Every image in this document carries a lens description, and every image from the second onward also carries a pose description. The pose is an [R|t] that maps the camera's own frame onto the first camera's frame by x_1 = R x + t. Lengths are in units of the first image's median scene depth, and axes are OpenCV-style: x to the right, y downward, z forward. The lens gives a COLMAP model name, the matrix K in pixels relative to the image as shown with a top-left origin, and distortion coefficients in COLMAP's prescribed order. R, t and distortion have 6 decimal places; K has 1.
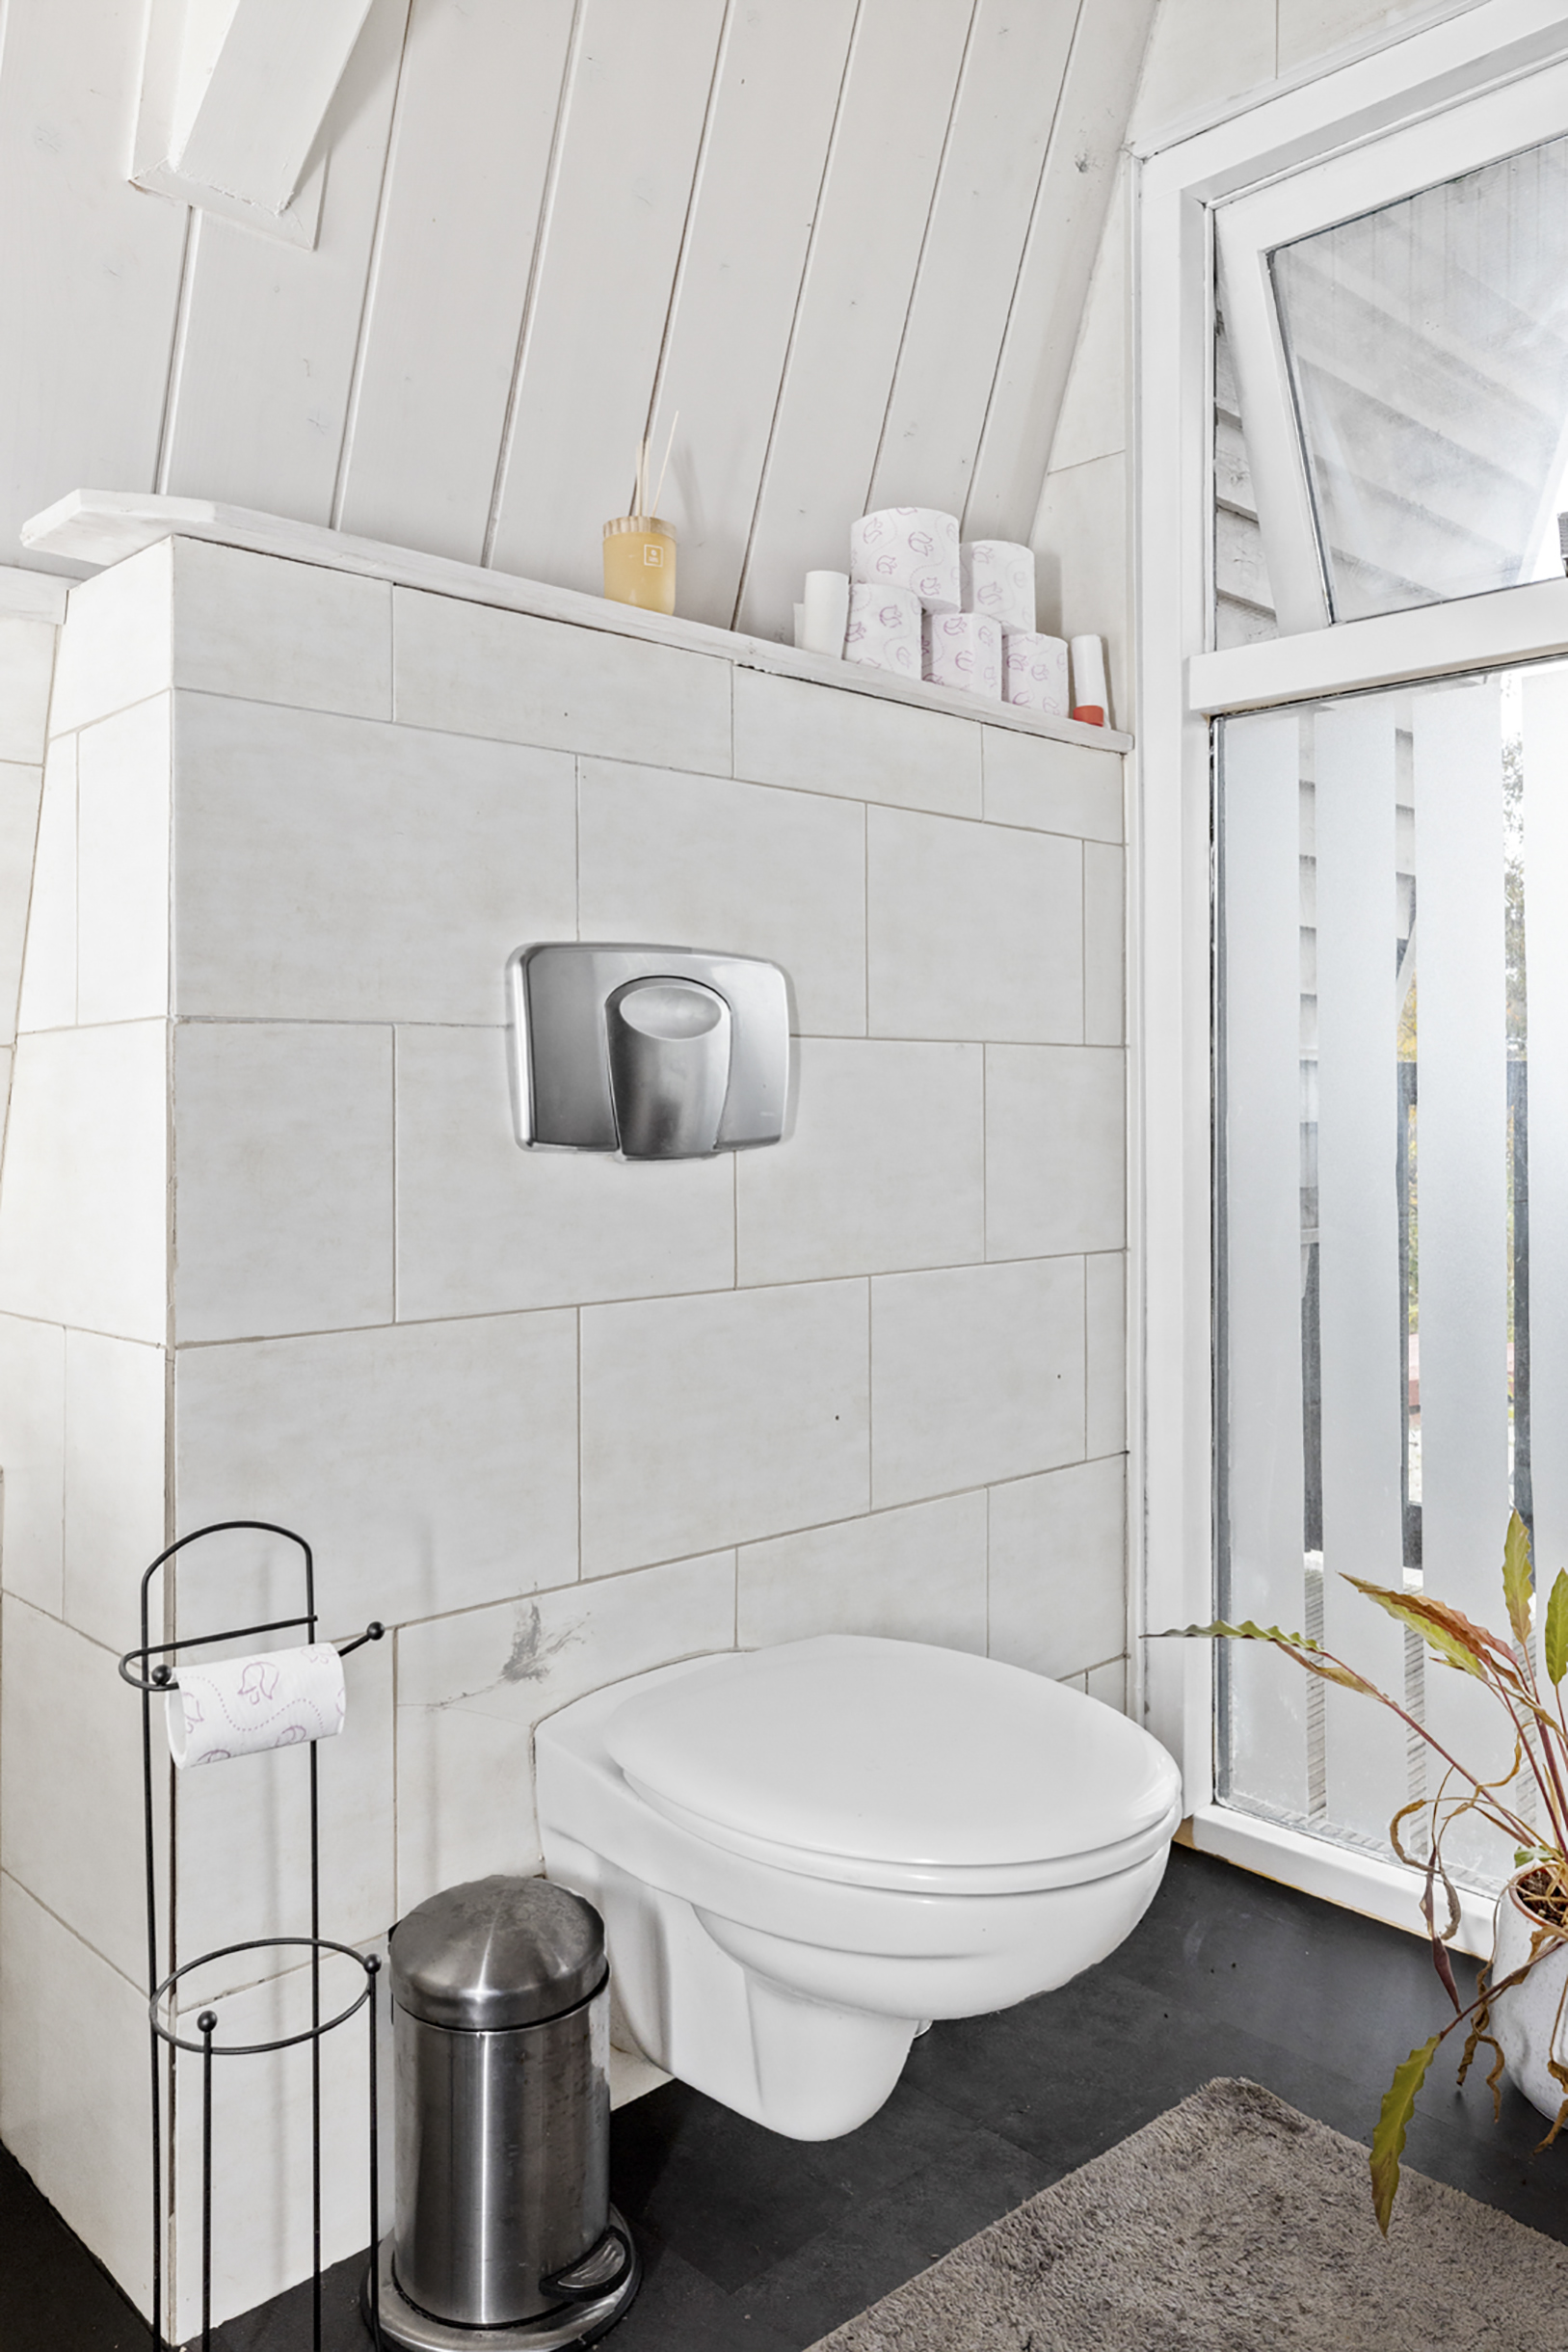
lens RADIAL K [[1768.1, 0, 810.3], [0, 1768.1, 1076.9], [0, 0, 1]] dist [0.001634, 0.000711]
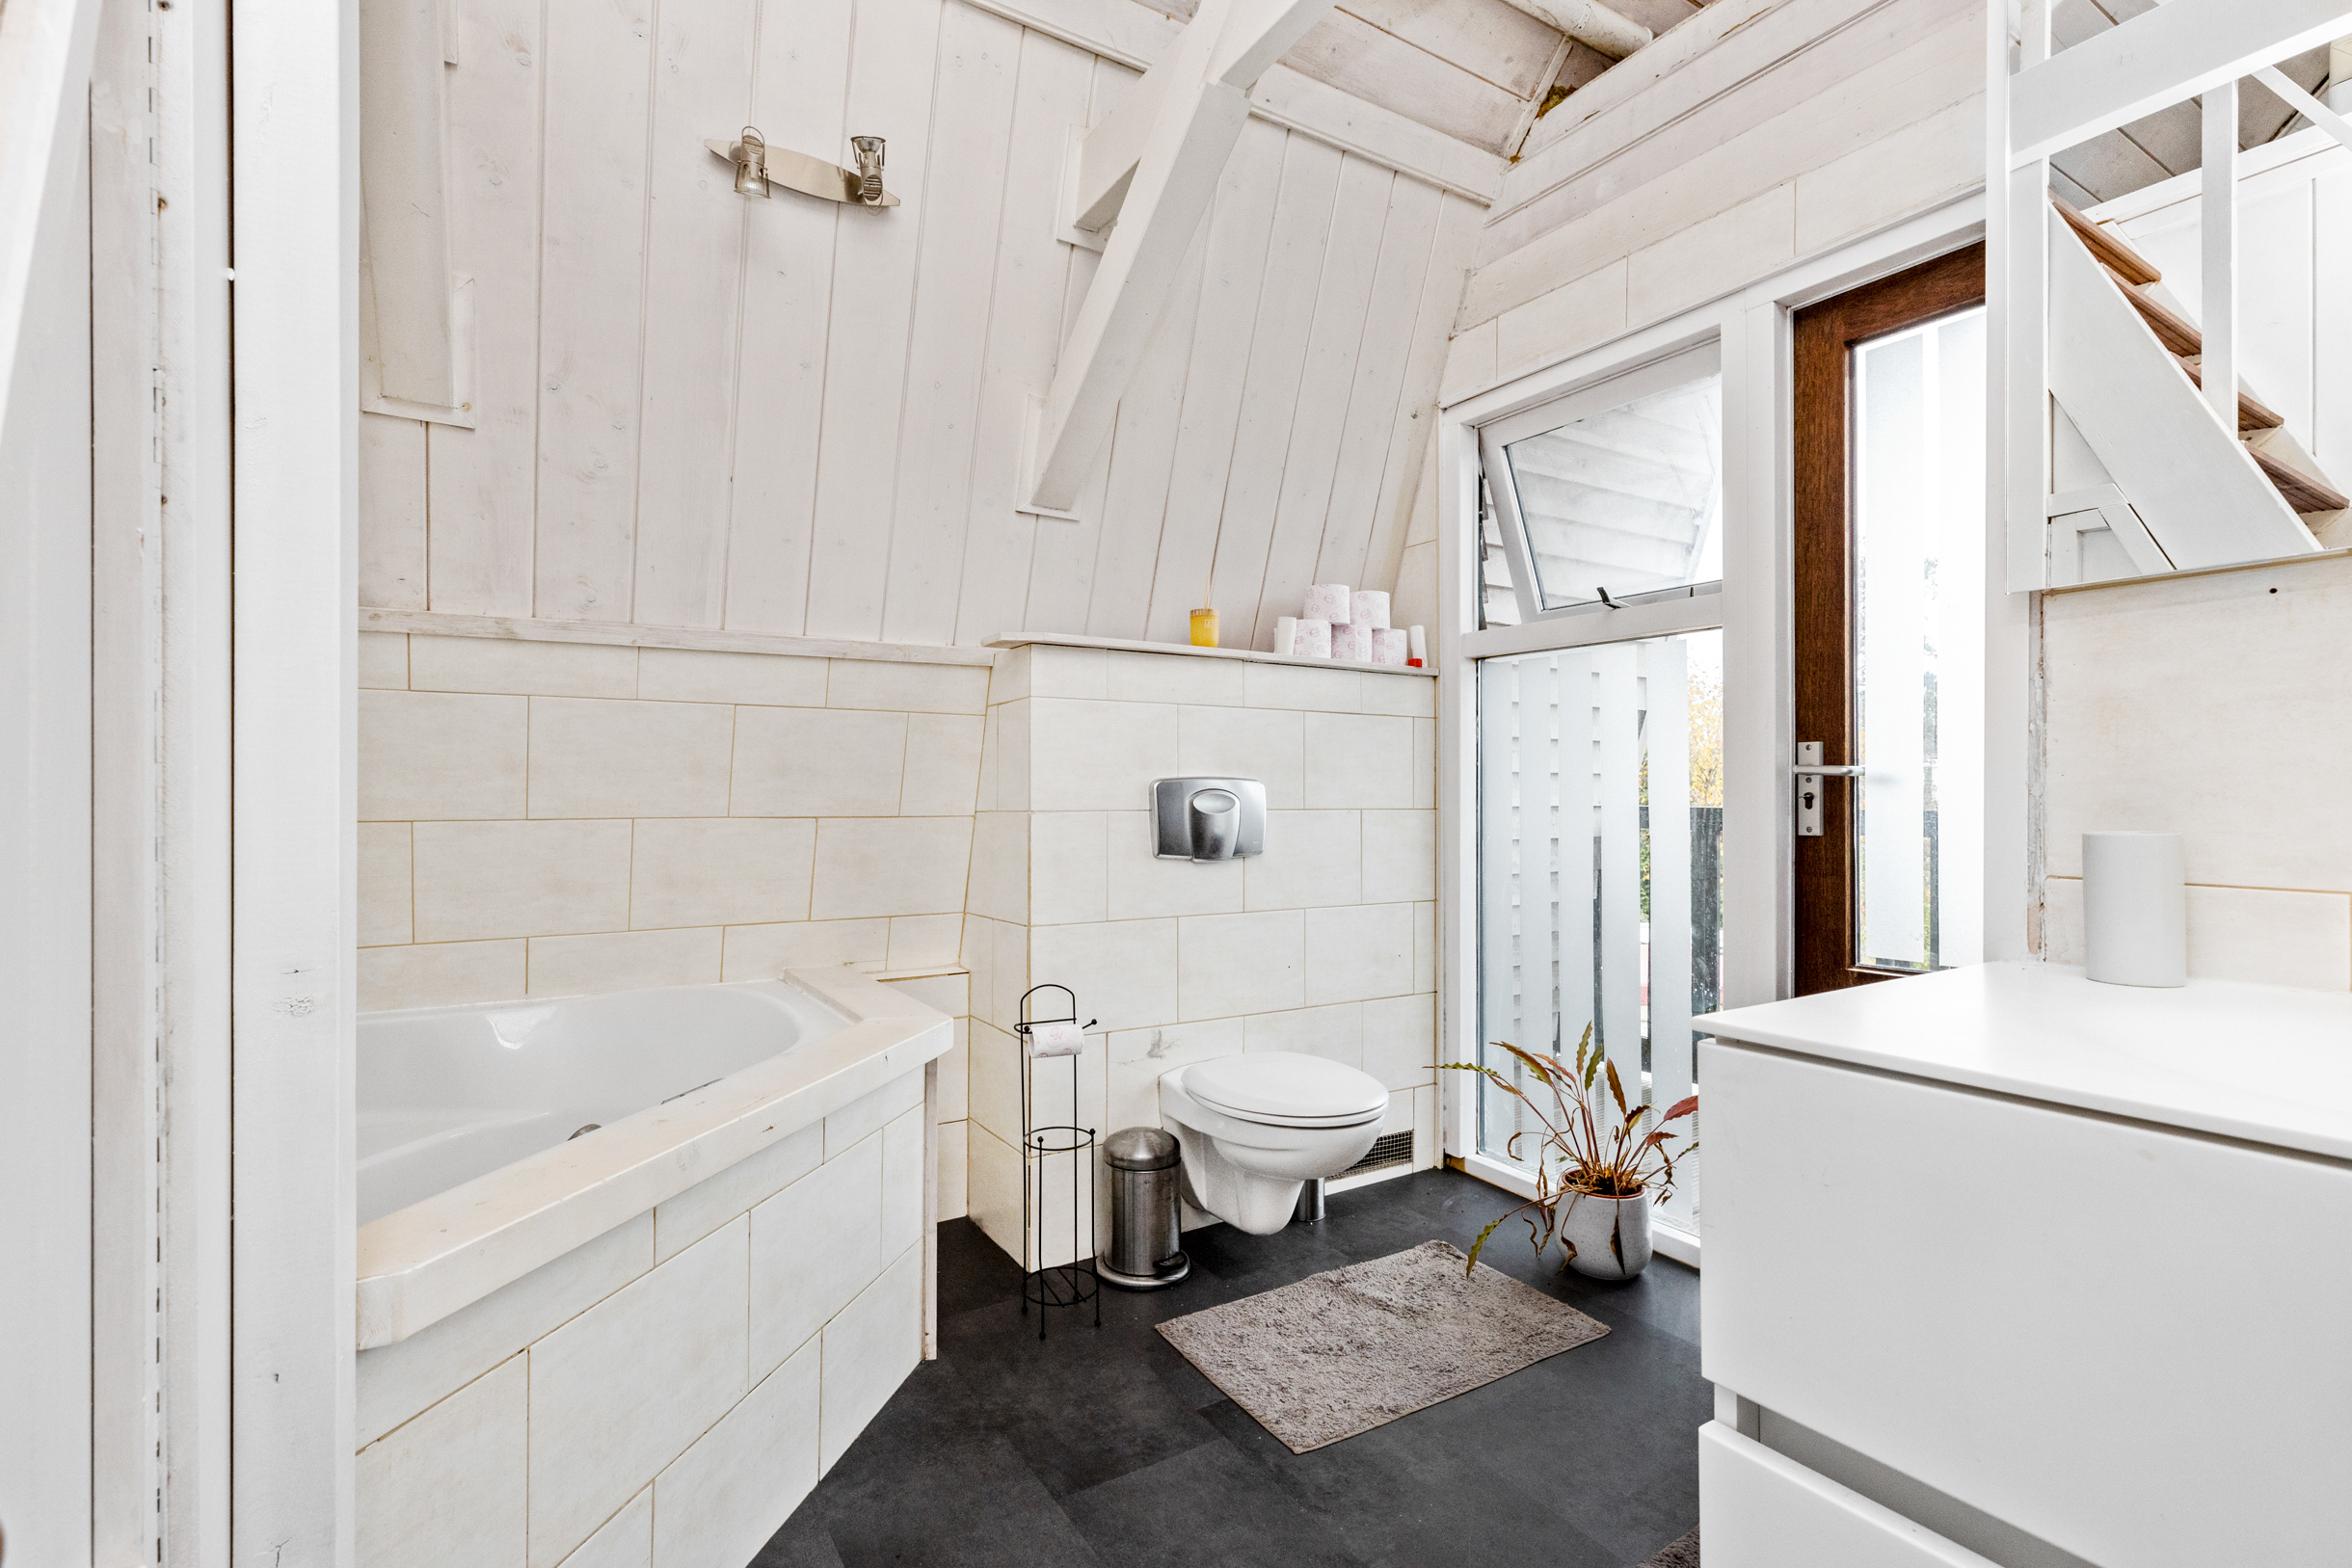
lens RADIAL K [[1069.4, 0, 1167.0], [0, 1069.4, 788.3], [0, 0, 1]] dist [0.003089, -0.000306]
pose [[0.977546, 0.003519, -0.210692, 0.182178], [-0.003068, 0.999992, 0.002467, -0.063041], [0.210699, -0.001766, 0.977549, -0.533296]]
